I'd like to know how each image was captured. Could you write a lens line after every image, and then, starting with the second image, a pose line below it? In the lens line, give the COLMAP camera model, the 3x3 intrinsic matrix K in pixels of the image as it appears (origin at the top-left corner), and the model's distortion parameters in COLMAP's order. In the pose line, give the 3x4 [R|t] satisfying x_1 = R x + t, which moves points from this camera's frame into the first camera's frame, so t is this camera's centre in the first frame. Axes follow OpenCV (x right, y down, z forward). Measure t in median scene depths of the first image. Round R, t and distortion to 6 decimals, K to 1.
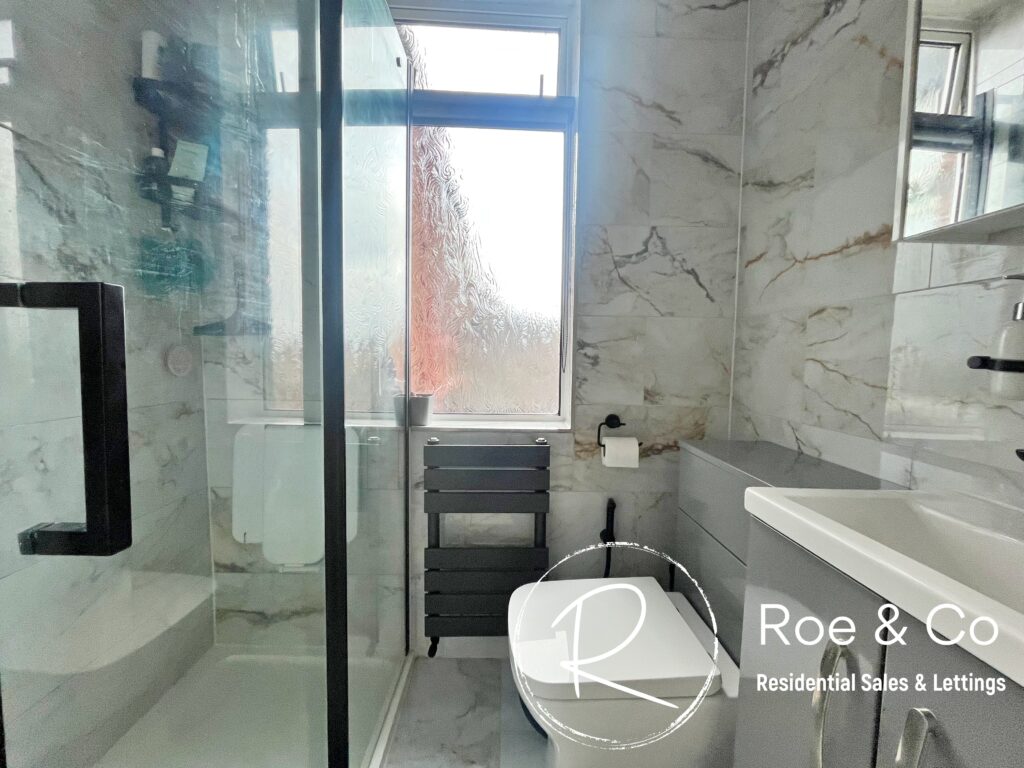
lens RADIAL K [[415.4, 0, 510.7], [0, 415.4, 383.4], [0, 0, 1]] dist [0.000041, -0.000065]
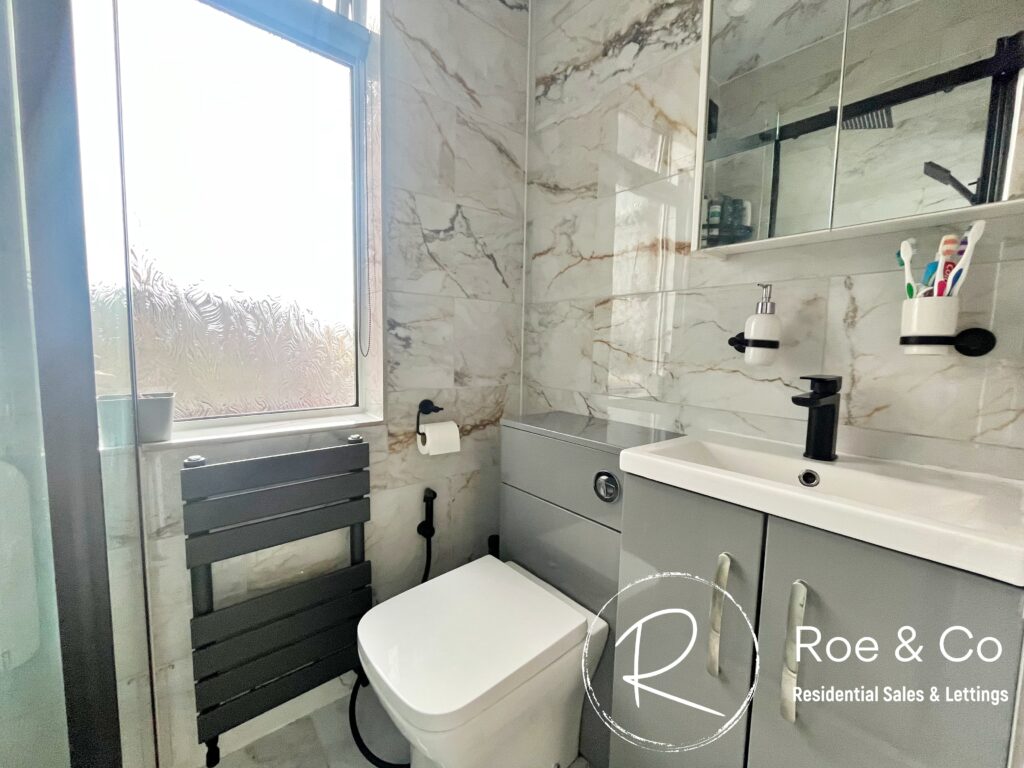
lens RADIAL K [[415.4, 0, 512.8], [0, 415.4, 382.9], [0, 0, 1]] dist [0.000041, -0.000065]
pose [[0.782853, -0.060399, 0.619268, -0.187209], [0.037500, 0.998048, 0.049936, -0.003086], [-0.621075, -0.015870, 0.783590, 0.147510]]
